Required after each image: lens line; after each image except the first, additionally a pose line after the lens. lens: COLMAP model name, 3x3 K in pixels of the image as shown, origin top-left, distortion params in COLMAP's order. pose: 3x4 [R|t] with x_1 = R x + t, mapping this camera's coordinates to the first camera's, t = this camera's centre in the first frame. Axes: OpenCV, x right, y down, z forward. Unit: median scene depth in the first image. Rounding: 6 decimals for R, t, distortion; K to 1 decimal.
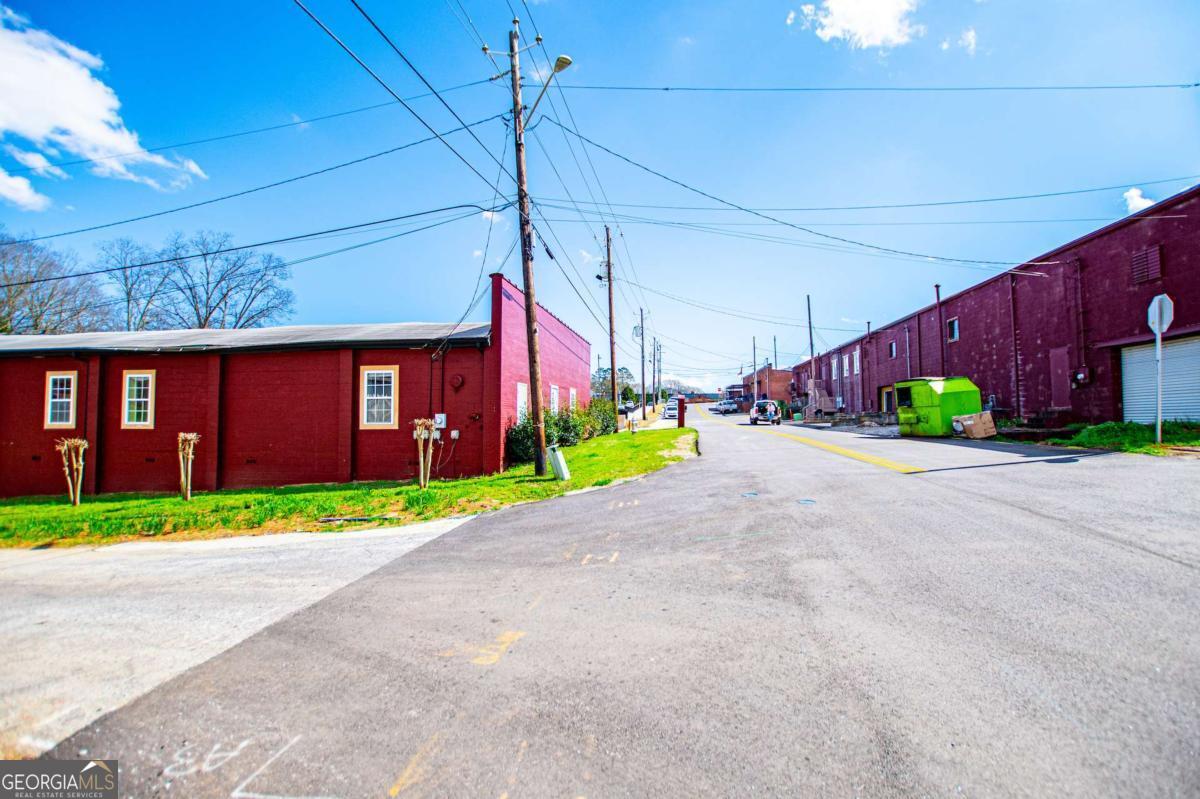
lens RADIAL K [[537.6, 0, 614.8], [0, 537.6, 394.2], [0, 0, 1]] dist [-0.026099, 0.000673]
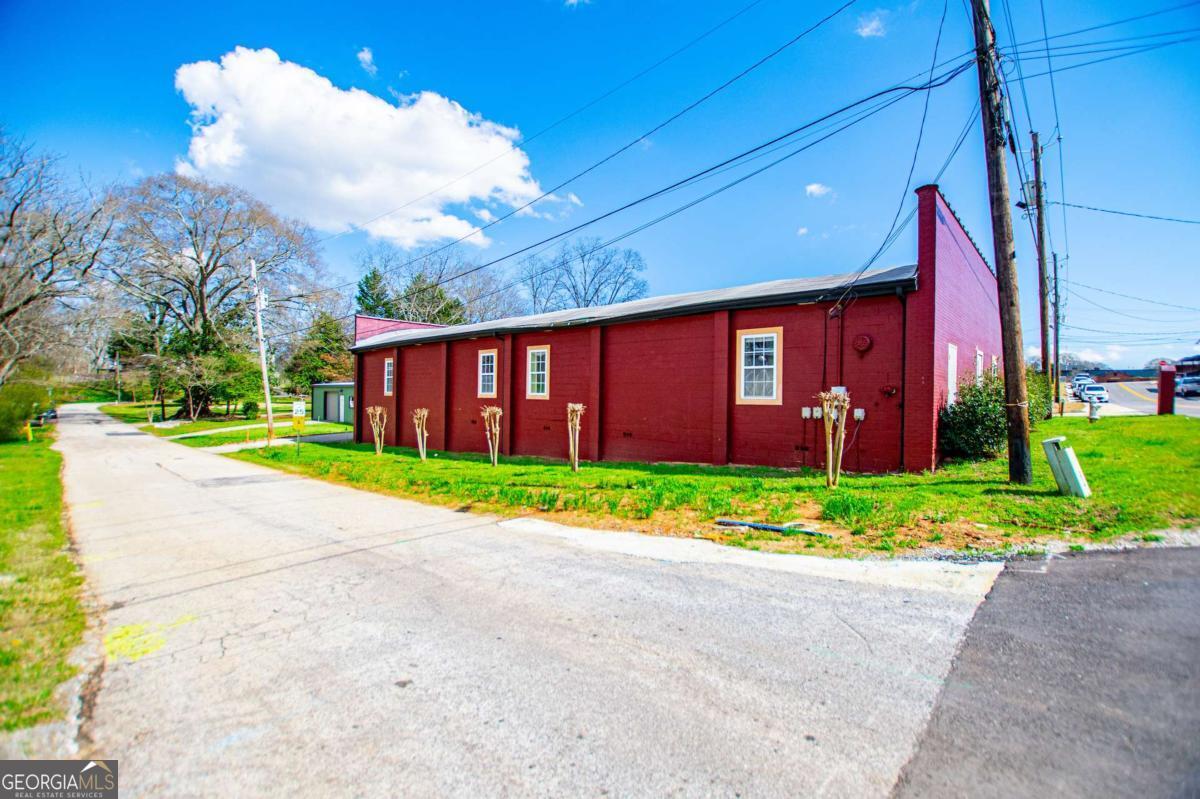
lens RADIAL K [[537.6, 0, 614.8], [0, 537.6, 394.2], [0, 0, 1]] dist [-0.026099, 0.000673]
pose [[0.824361, 0.015031, -0.565865, -0.157618], [0.007451, 0.999273, 0.037398, 0.016591], [0.566015, -0.035046, 0.823650, 0.189076]]
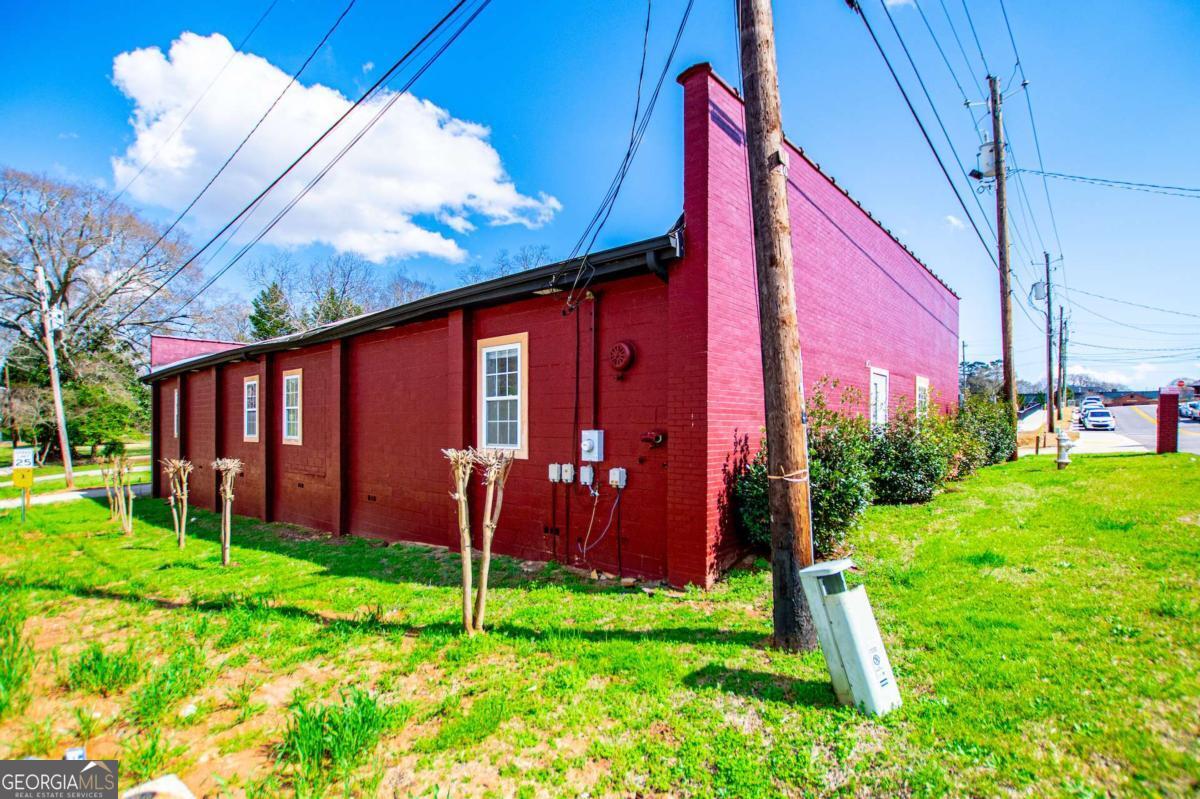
lens RADIAL K [[599.0, 0, 596.8], [0, 599.0, 428.2], [0, 0, 1]] dist [-0.029794, -0.000285]
pose [[0.834670, 0.007619, -0.550698, -0.041941], [0.019429, 0.998875, 0.043268, 0.013050], [0.550408, -0.046814, 0.833582, 0.585370]]
